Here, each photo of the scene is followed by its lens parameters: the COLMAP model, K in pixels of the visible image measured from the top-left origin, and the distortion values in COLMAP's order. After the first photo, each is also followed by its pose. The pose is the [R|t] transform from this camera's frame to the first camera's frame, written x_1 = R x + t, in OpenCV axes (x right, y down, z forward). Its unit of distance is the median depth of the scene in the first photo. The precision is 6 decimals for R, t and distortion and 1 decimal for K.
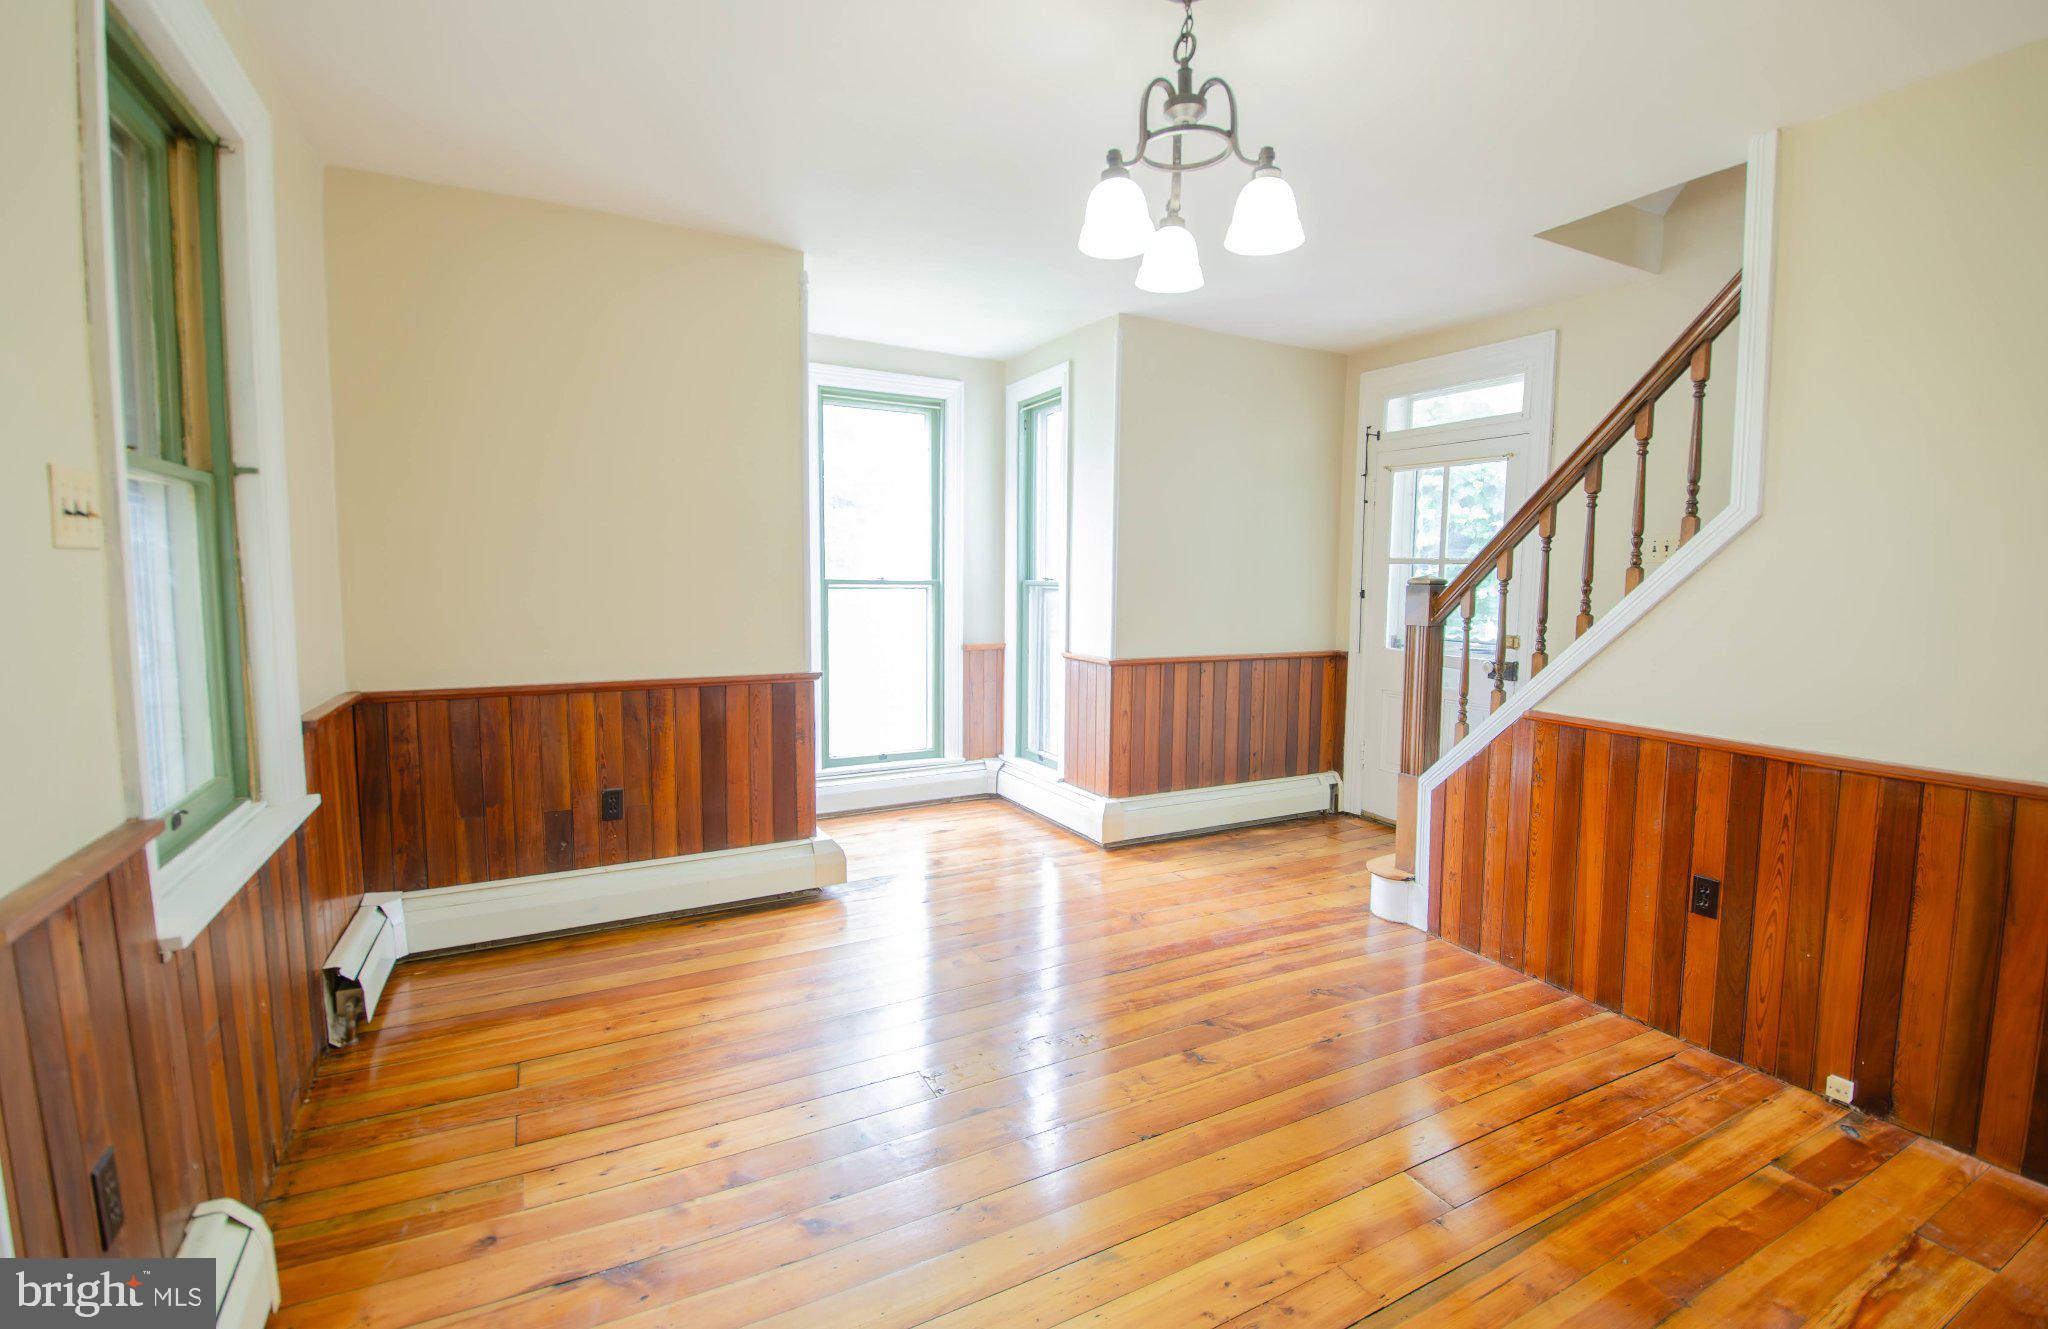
lens RADIAL K [[908.2, 0, 1082.2], [0, 908.2, 645.9], [0, 0, 1]] dist [-0.017792, -0.000554]
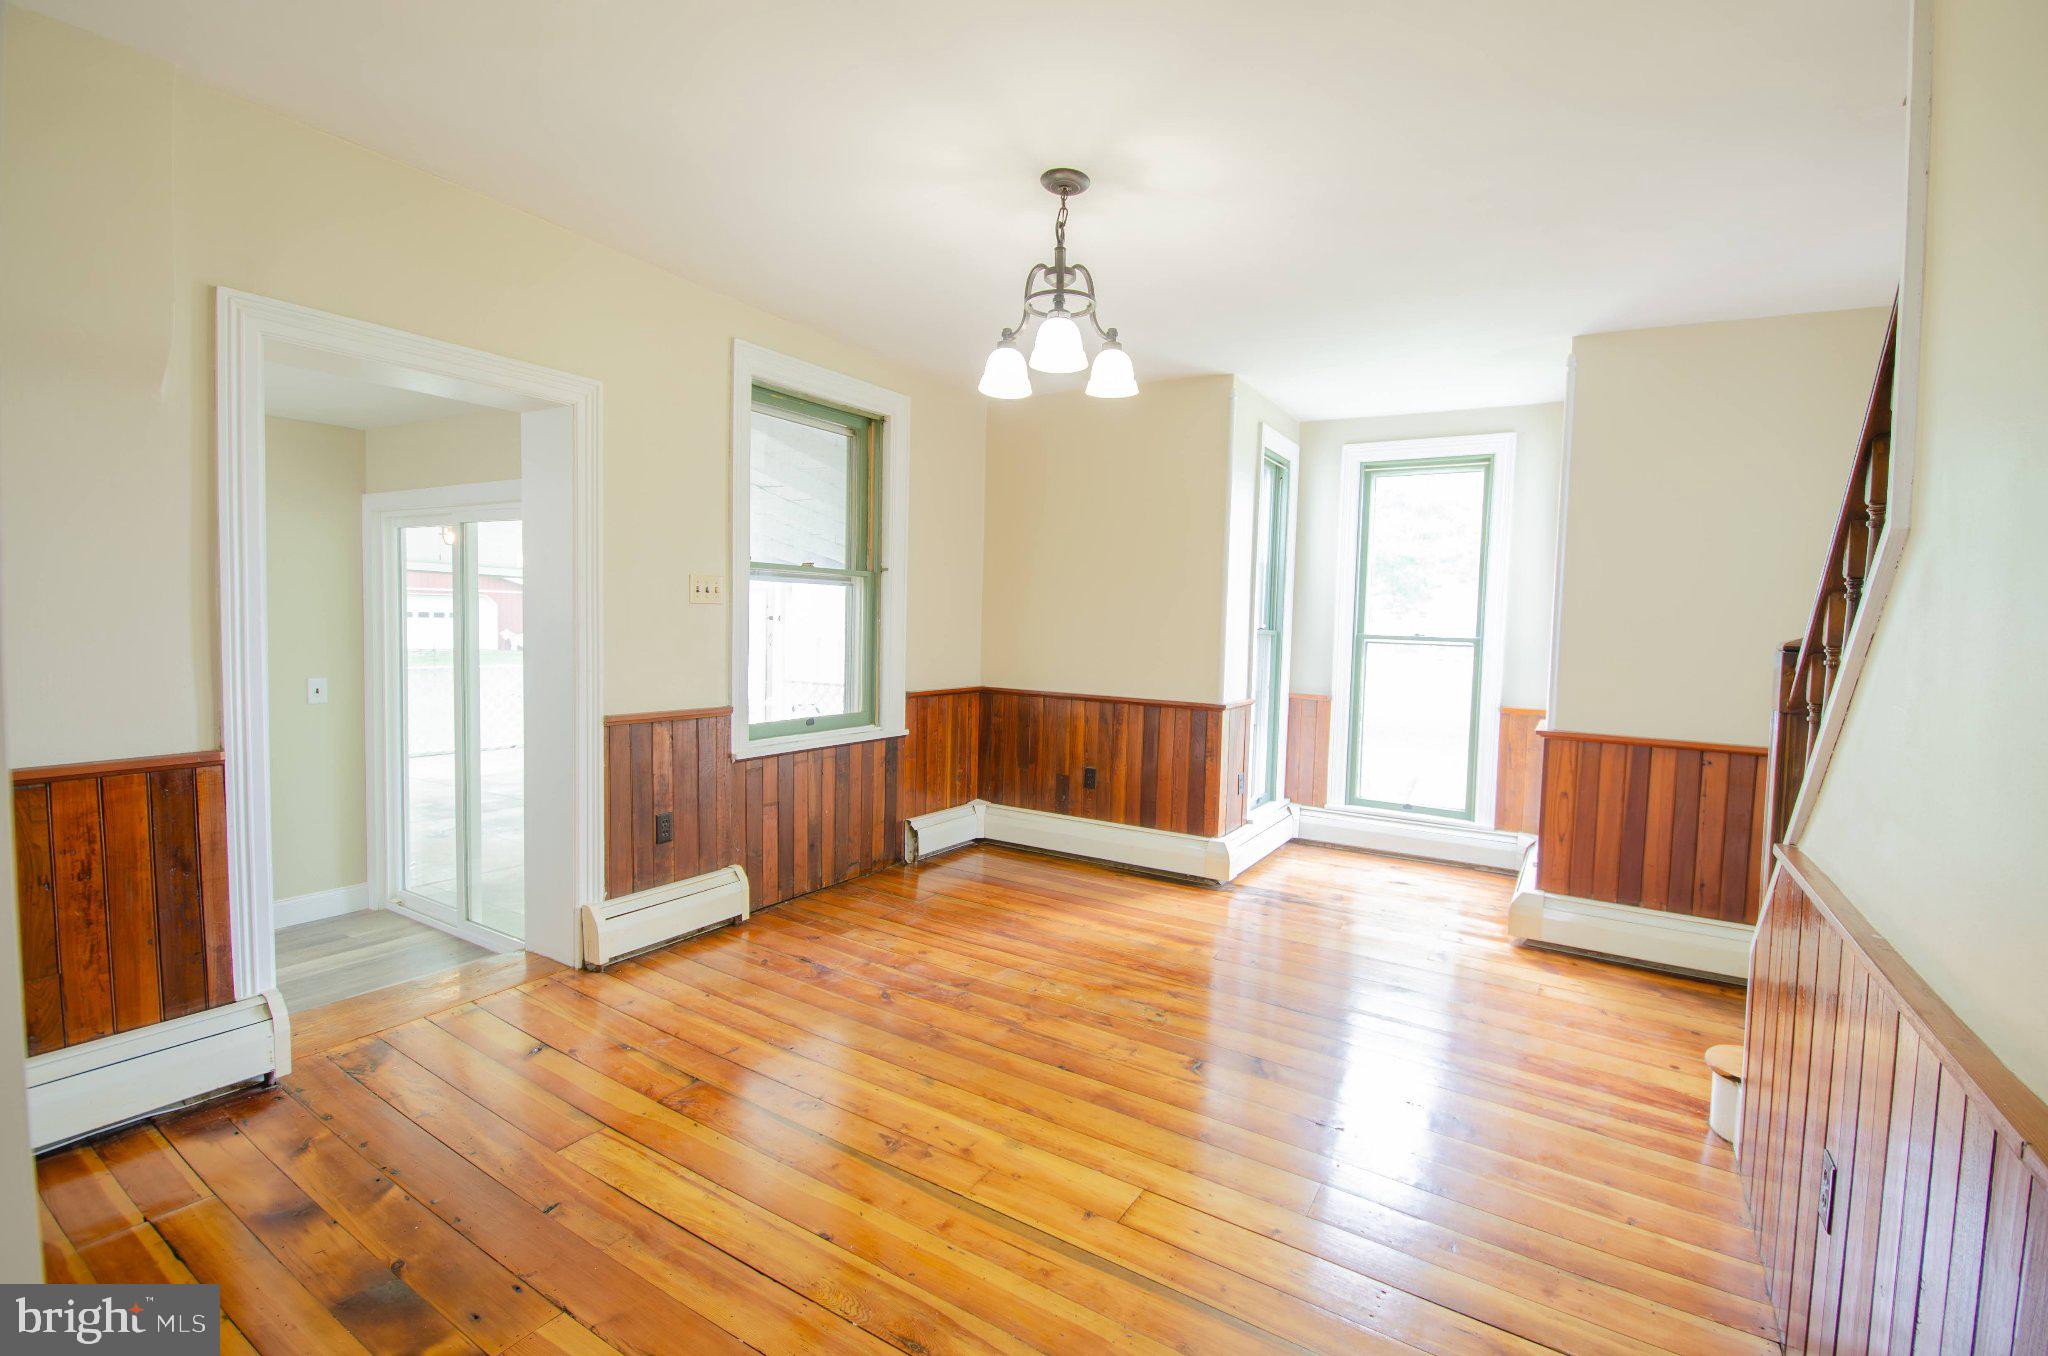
lens RADIAL K [[897.5, 0, 1064.1], [0, 897.5, 661.8], [0, 0, 1]] dist [-0.000817, -0.000477]
pose [[0.491886, 0.046996, -0.869391, 0.727226], [-0.090480, 0.995895, 0.002643, -0.014361], [0.865946, 0.077362, 0.494119, 0.217777]]
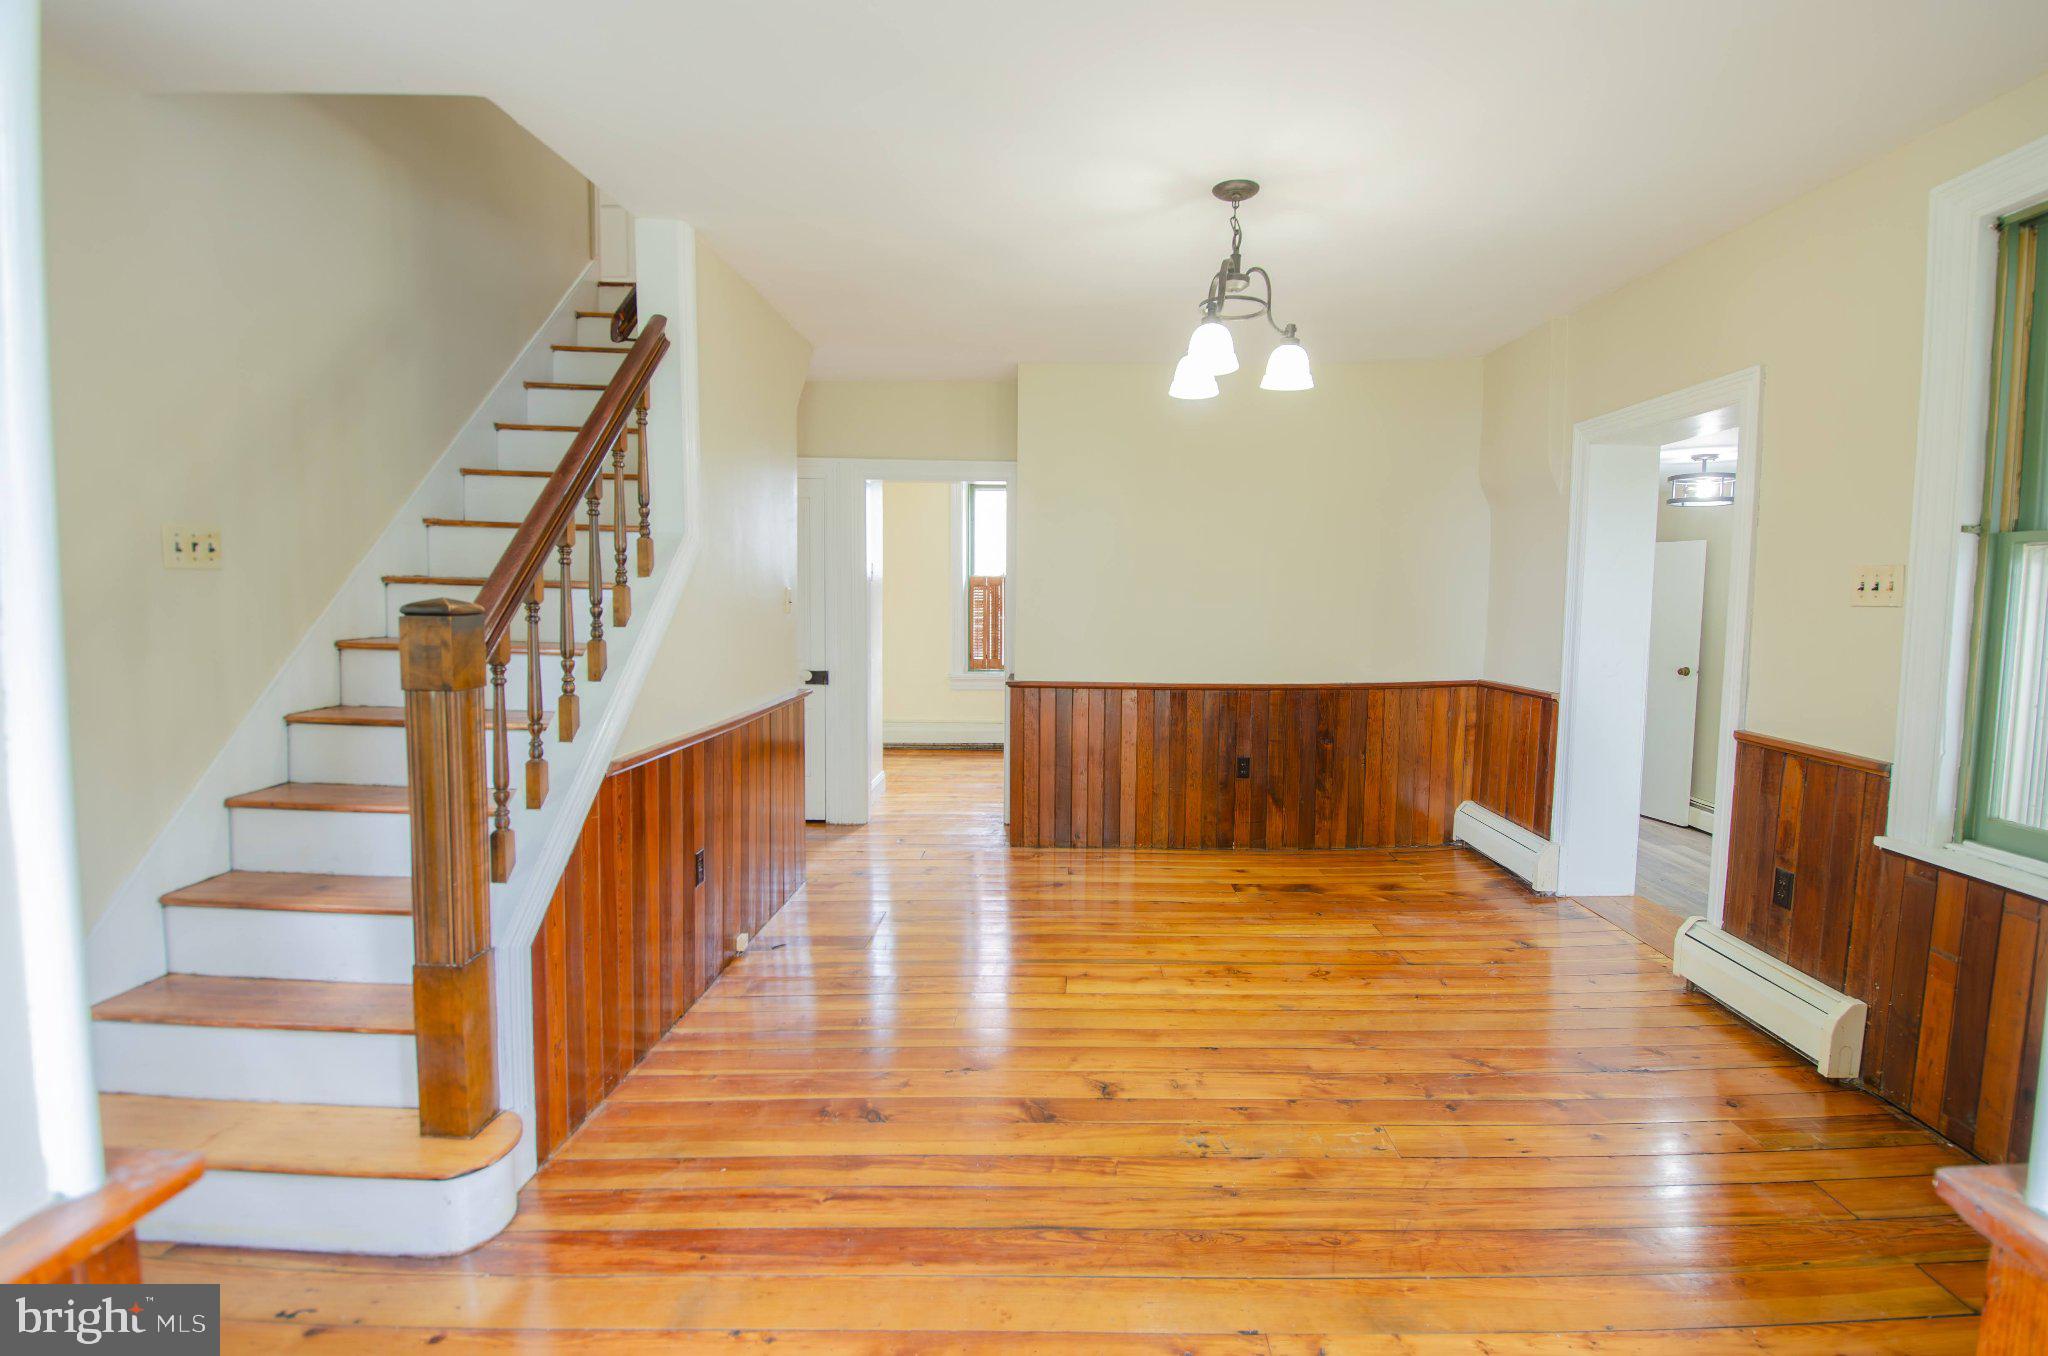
lens RADIAL K [[897.5, 0, 1064.1], [0, 897.5, 661.8], [0, 0, 1]] dist [-0.000817, -0.000477]
pose [[-0.858205, -0.060597, 0.509718, -0.231266], [0.017953, 0.988856, 0.147786, -0.118290], [-0.512993, 0.135982, -0.847553, 1.350557]]
